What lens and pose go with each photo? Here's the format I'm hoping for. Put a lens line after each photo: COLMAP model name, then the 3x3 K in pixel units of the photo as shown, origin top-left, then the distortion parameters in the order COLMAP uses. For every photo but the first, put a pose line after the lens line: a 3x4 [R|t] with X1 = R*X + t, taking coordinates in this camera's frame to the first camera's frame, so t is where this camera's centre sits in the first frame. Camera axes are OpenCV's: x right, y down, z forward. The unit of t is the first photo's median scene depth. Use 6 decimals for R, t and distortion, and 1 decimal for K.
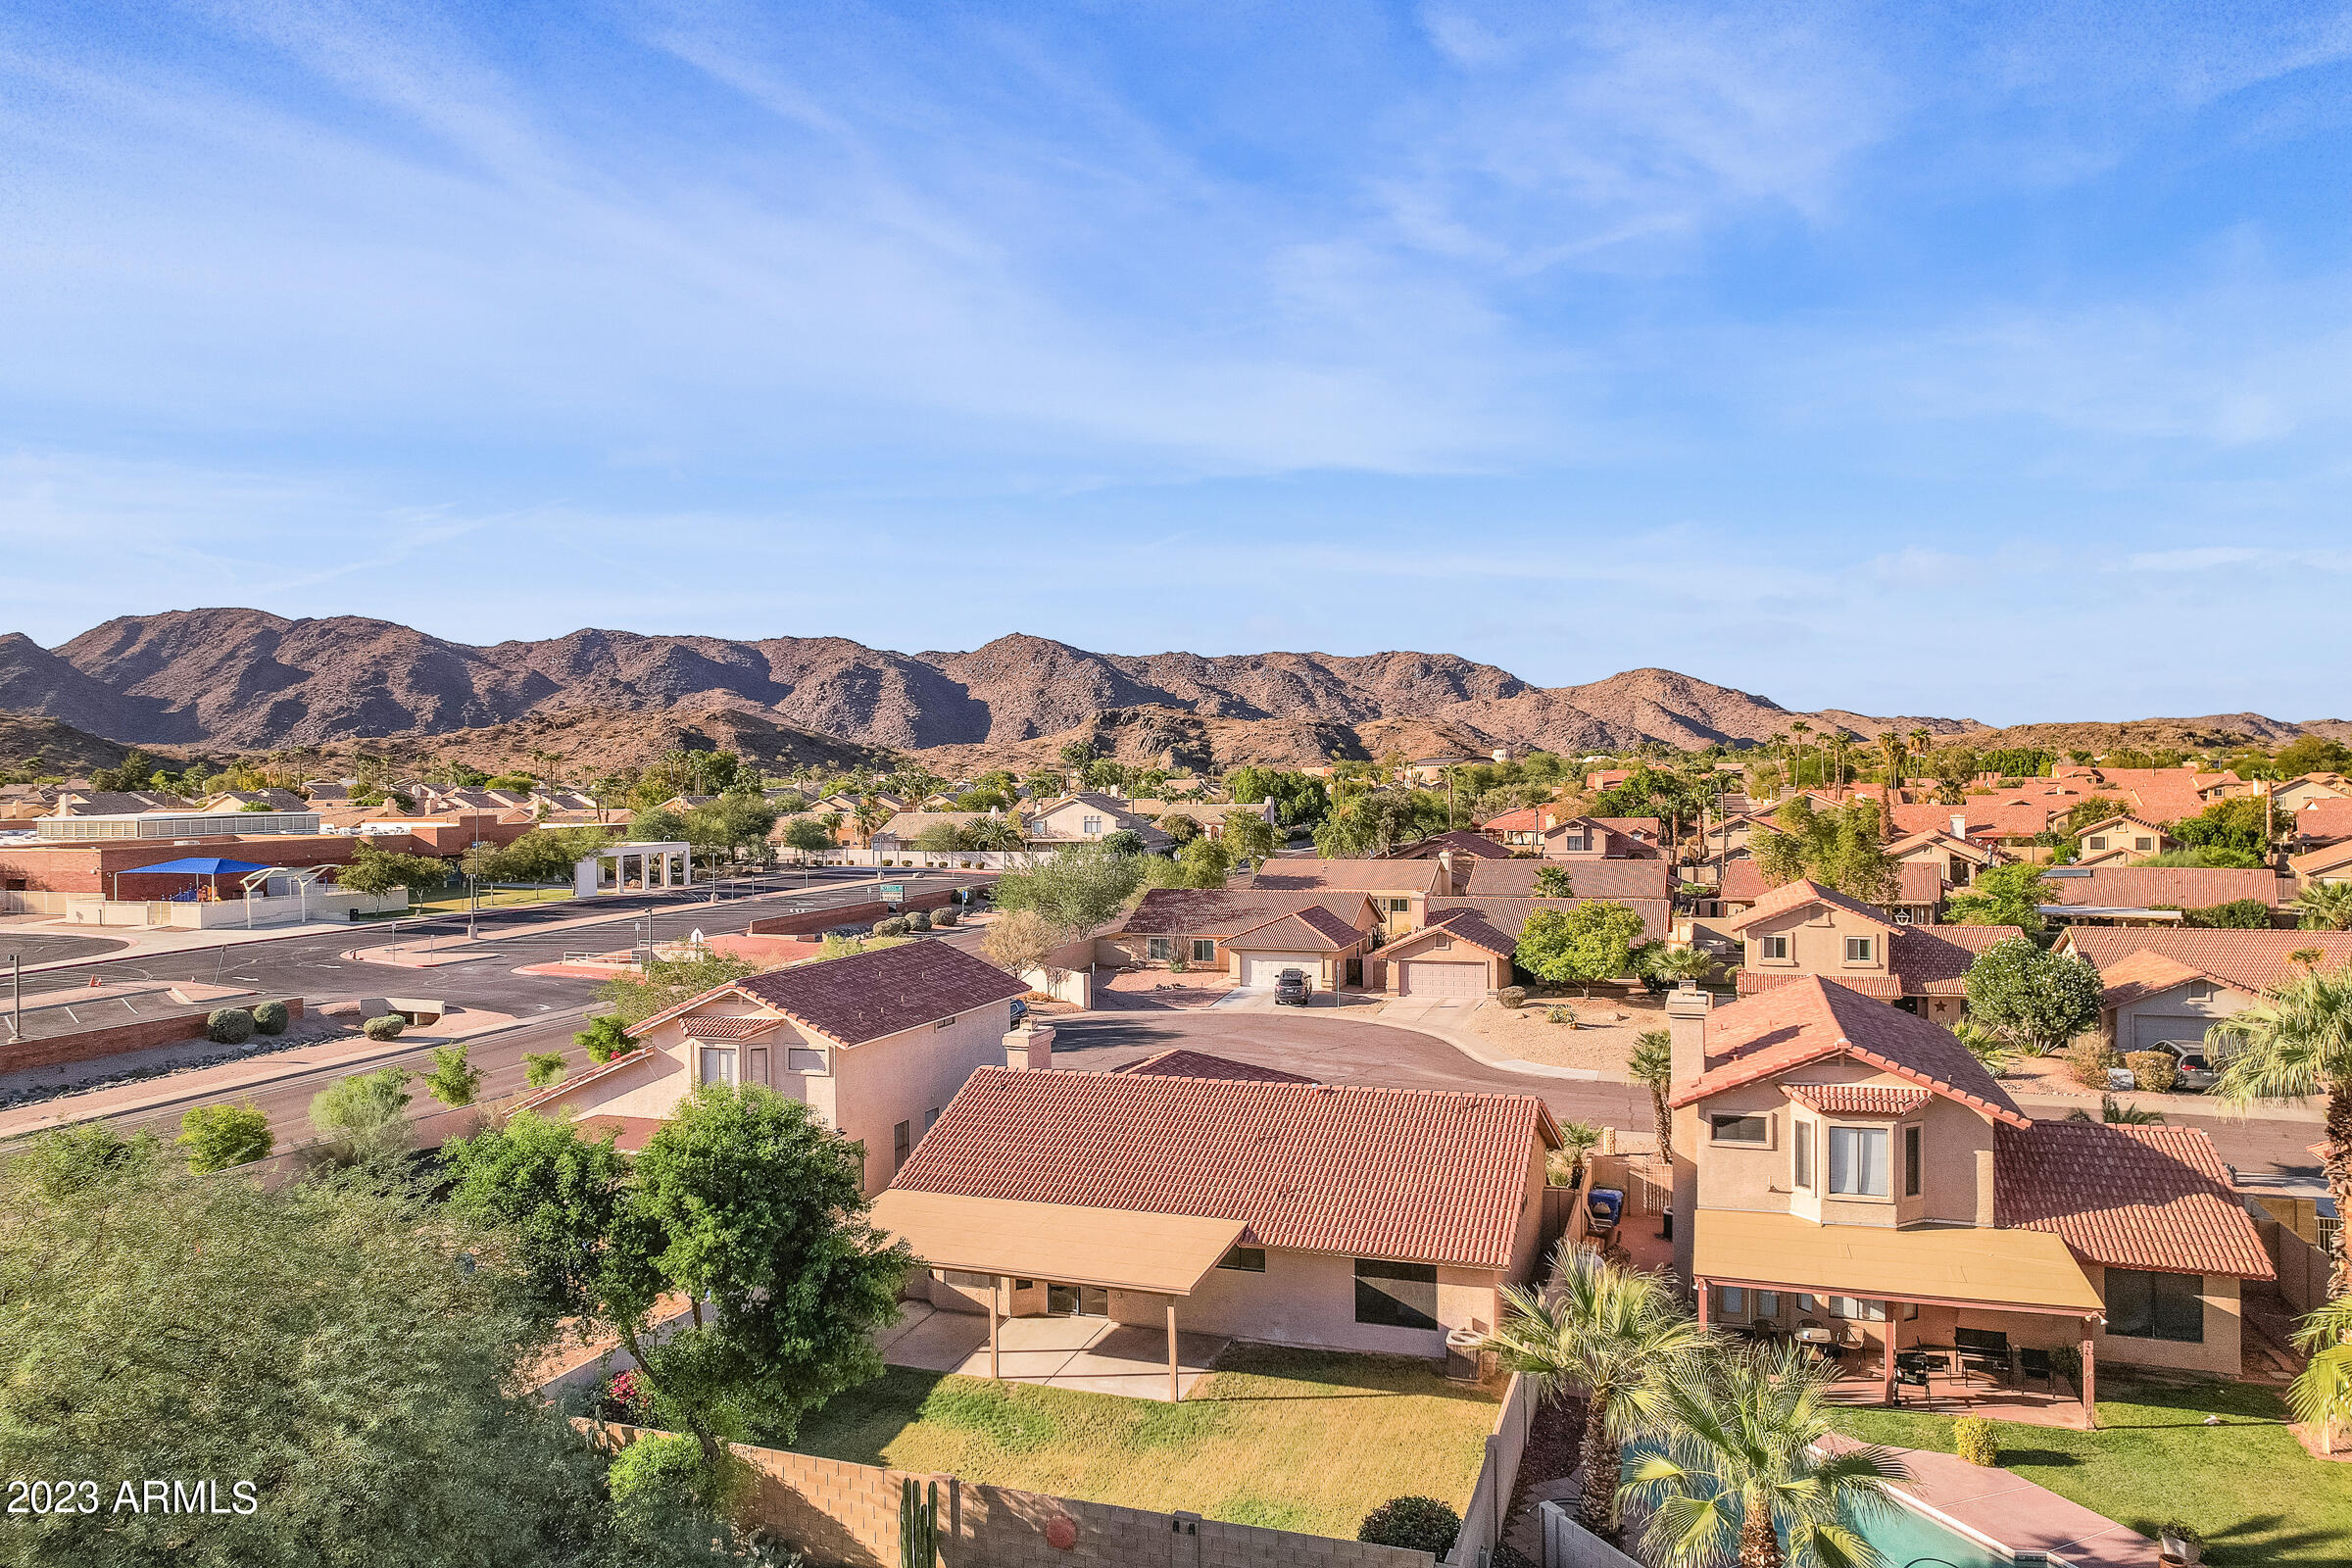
lens RADIAL K [[1553.5, 0, 1178.5], [0, 1553.5, 794.1], [0, 0, 1]] dist [-0.075446, 0.065956]
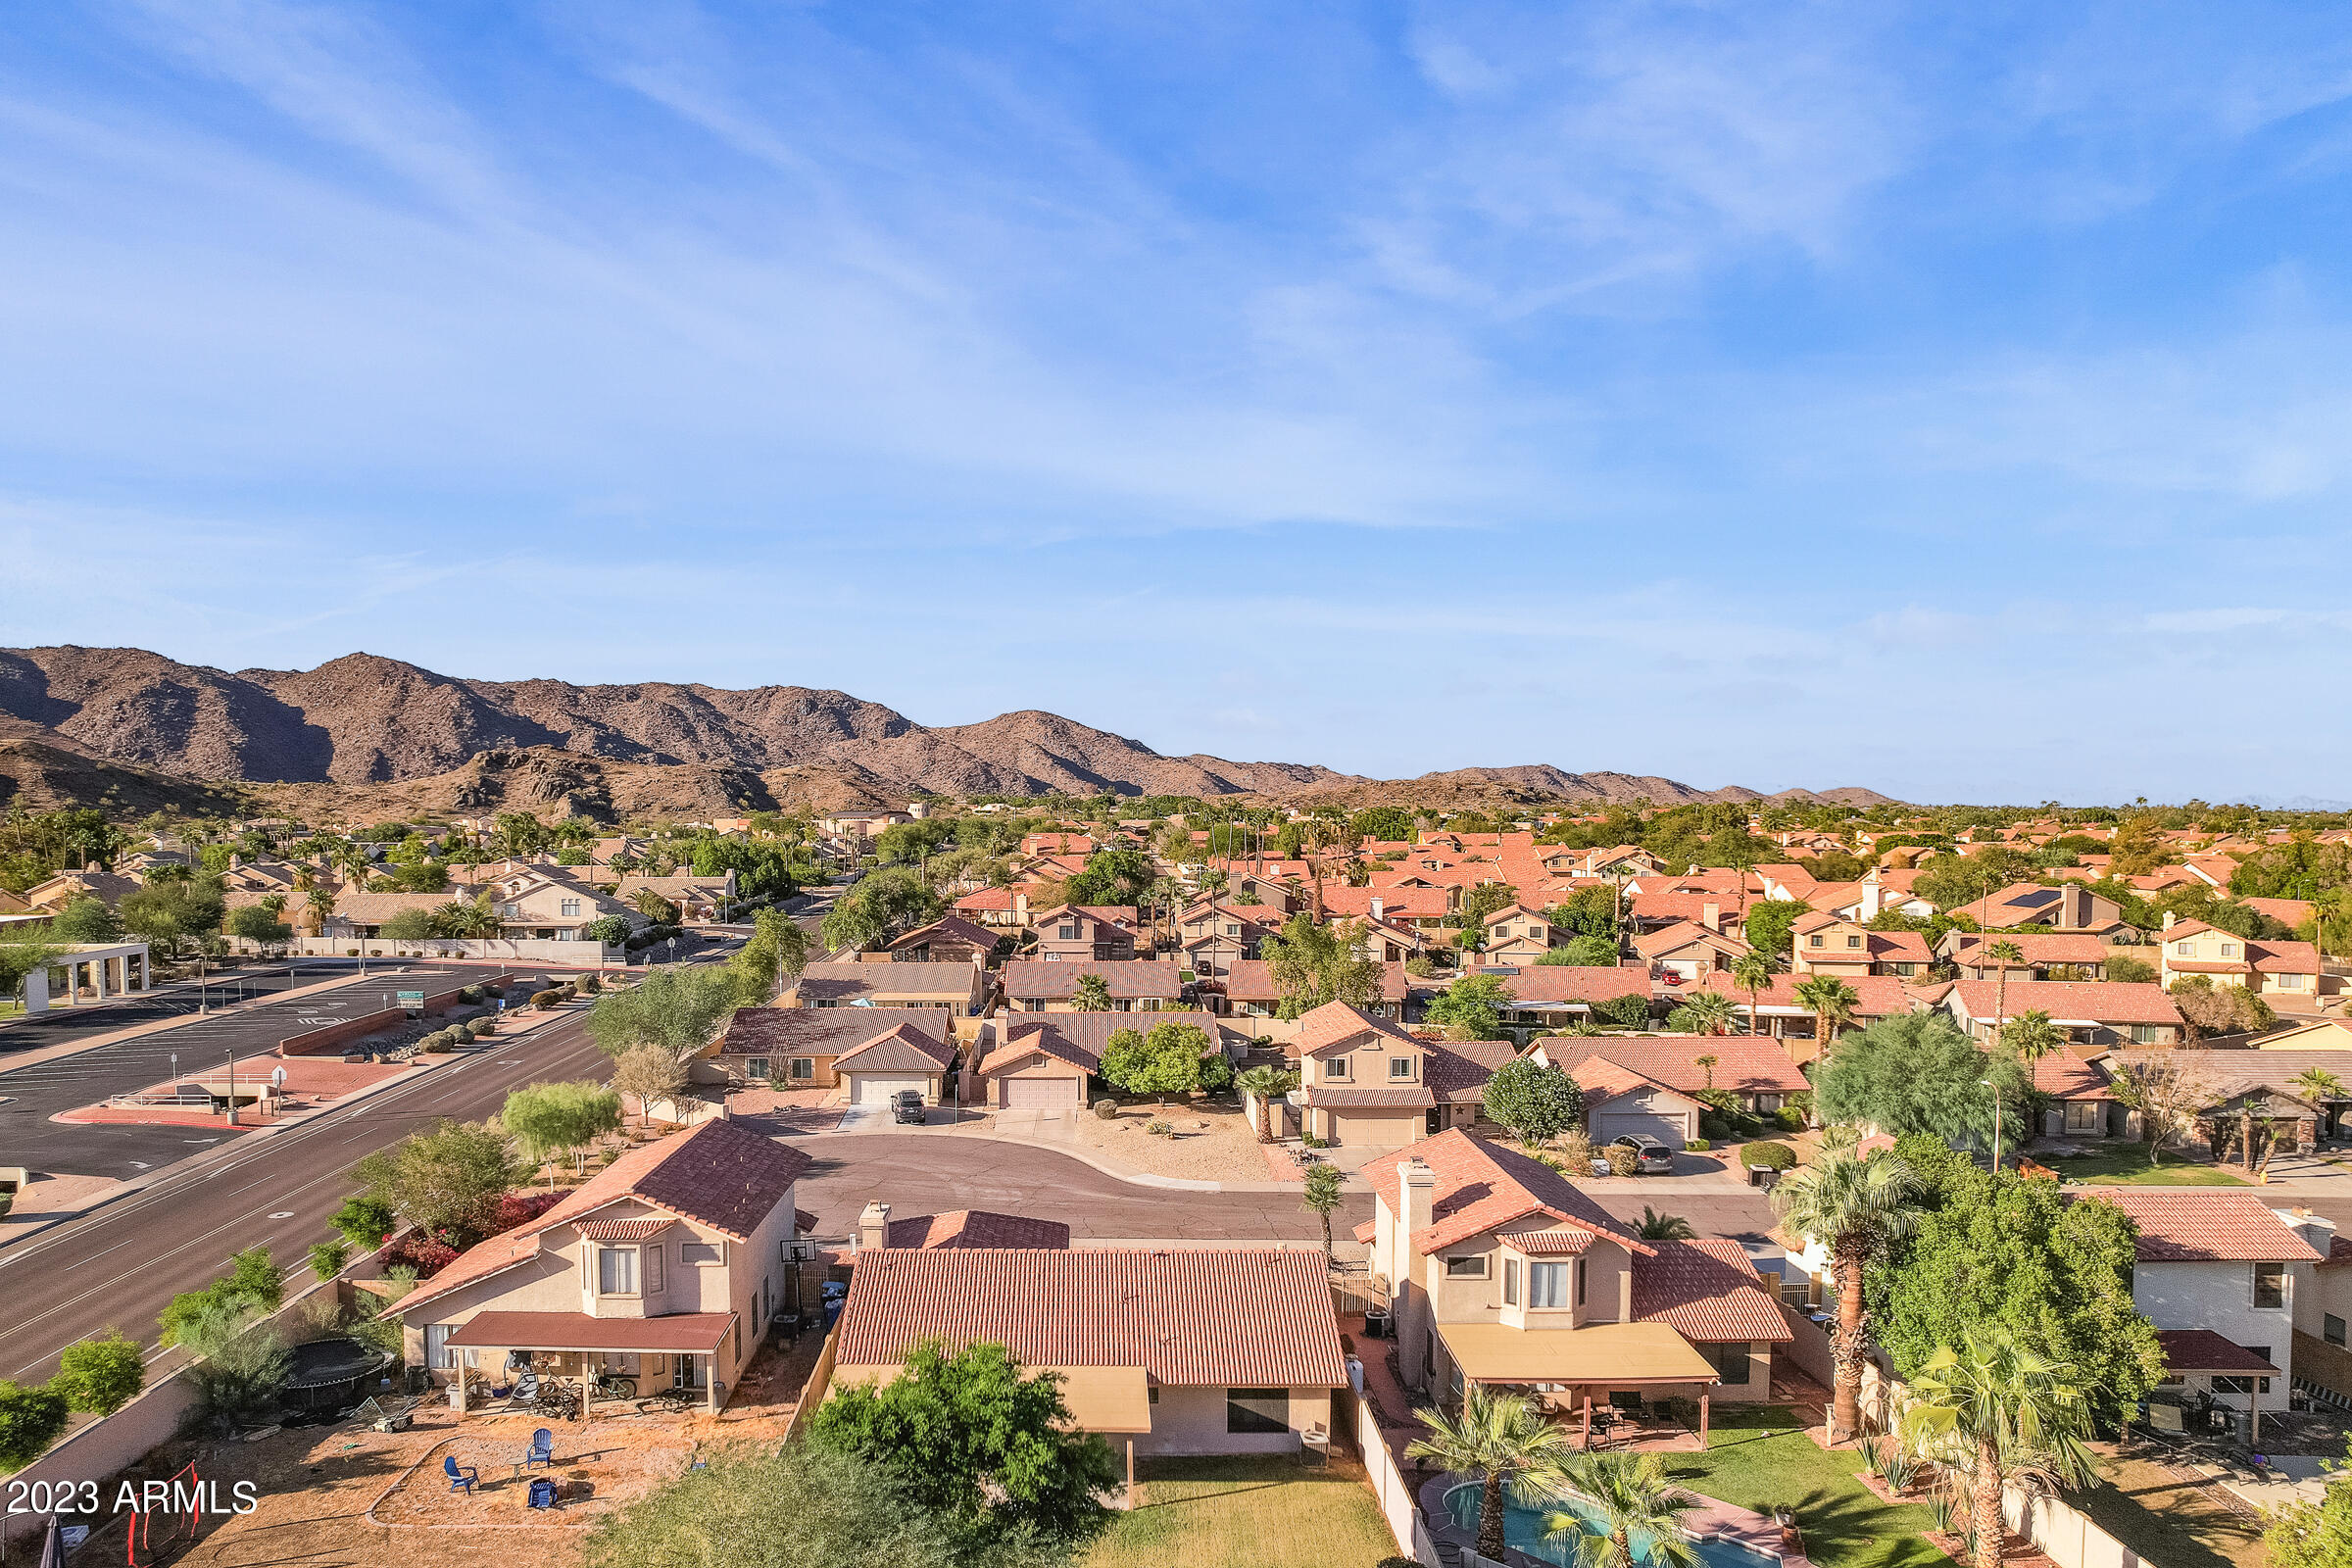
lens RADIAL K [[1590.1, 0, 1079.5], [0, 1590.1, 897.4], [0, 0, 1]] dist [-0.086469, 0.094629]
pose [[0.945736, -0.006285, 0.324874, -0.071437], [-0.007602, 0.999111, 0.041460, -0.028798], [-0.324846, -0.041680, 0.944848, -0.038508]]
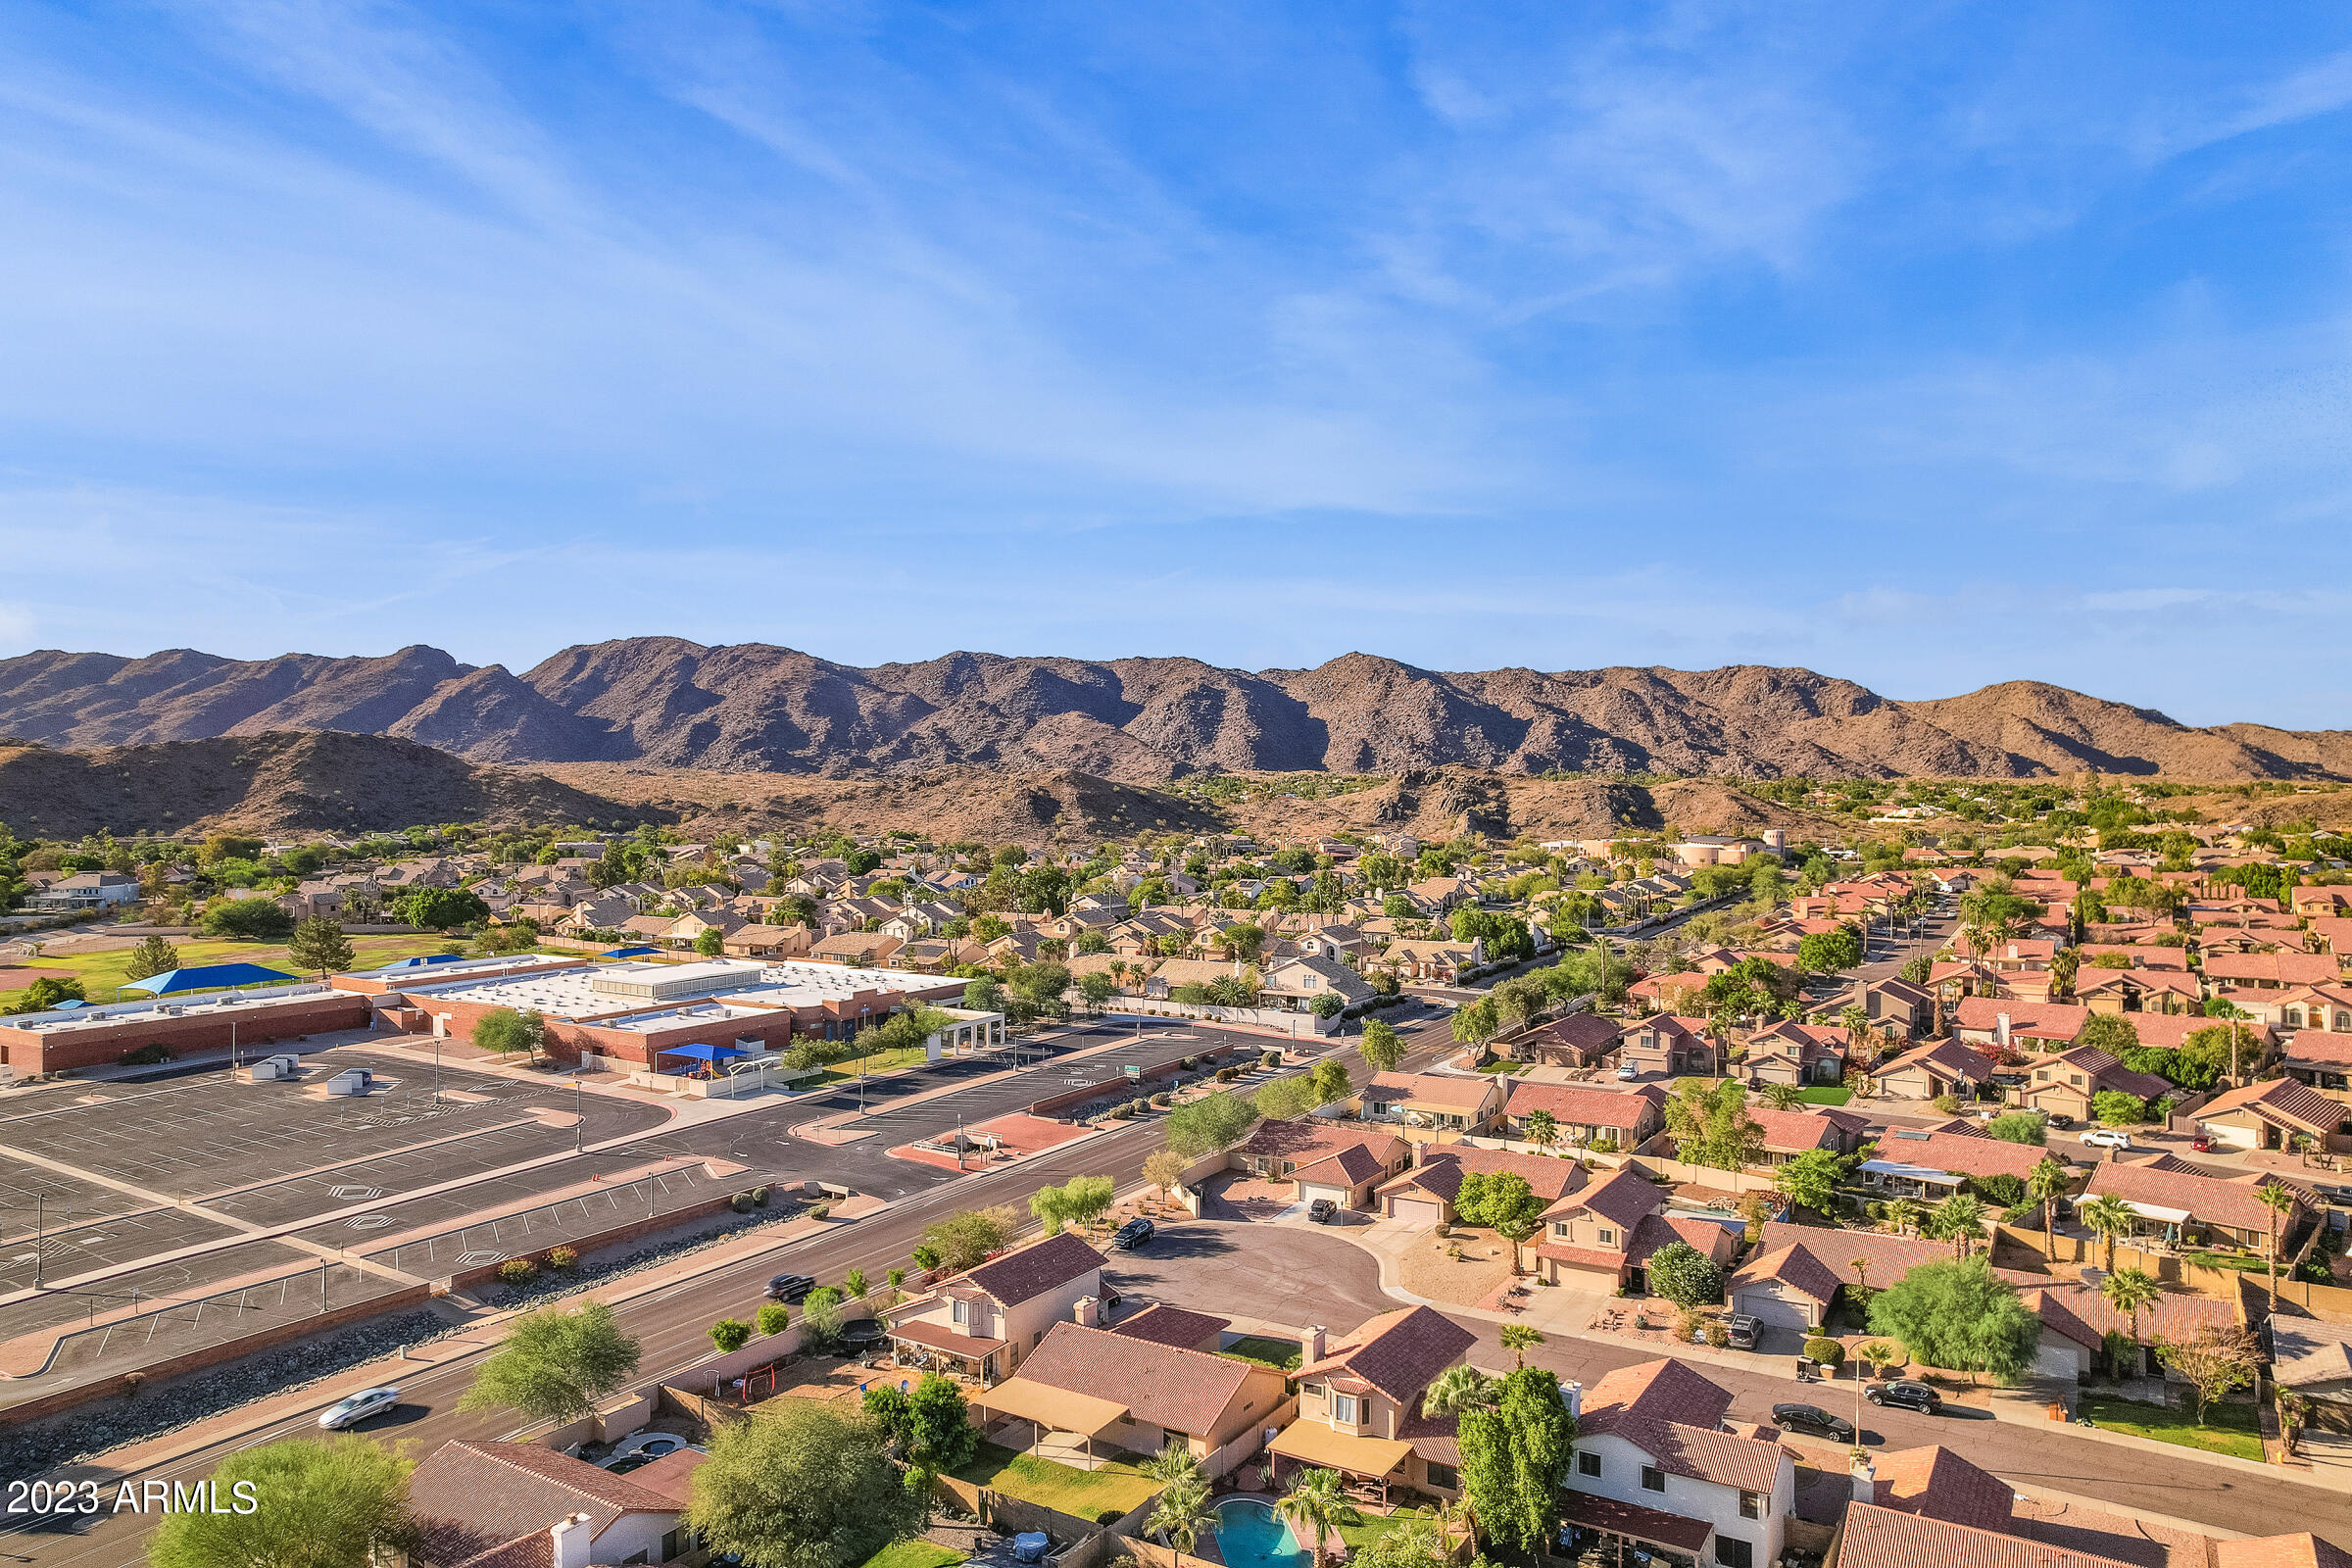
lens RADIAL K [[1539.9, 0, 1176.0], [0, 1539.9, 784.0], [0, 0, 1]] dist [-0.061725, 0.035376]
pose [[0.974388, 0.007268, -0.224754, 0.117466], [-0.008422, 0.999956, -0.004177, -0.132846], [0.224714, 0.005963, 0.974407, -0.264961]]
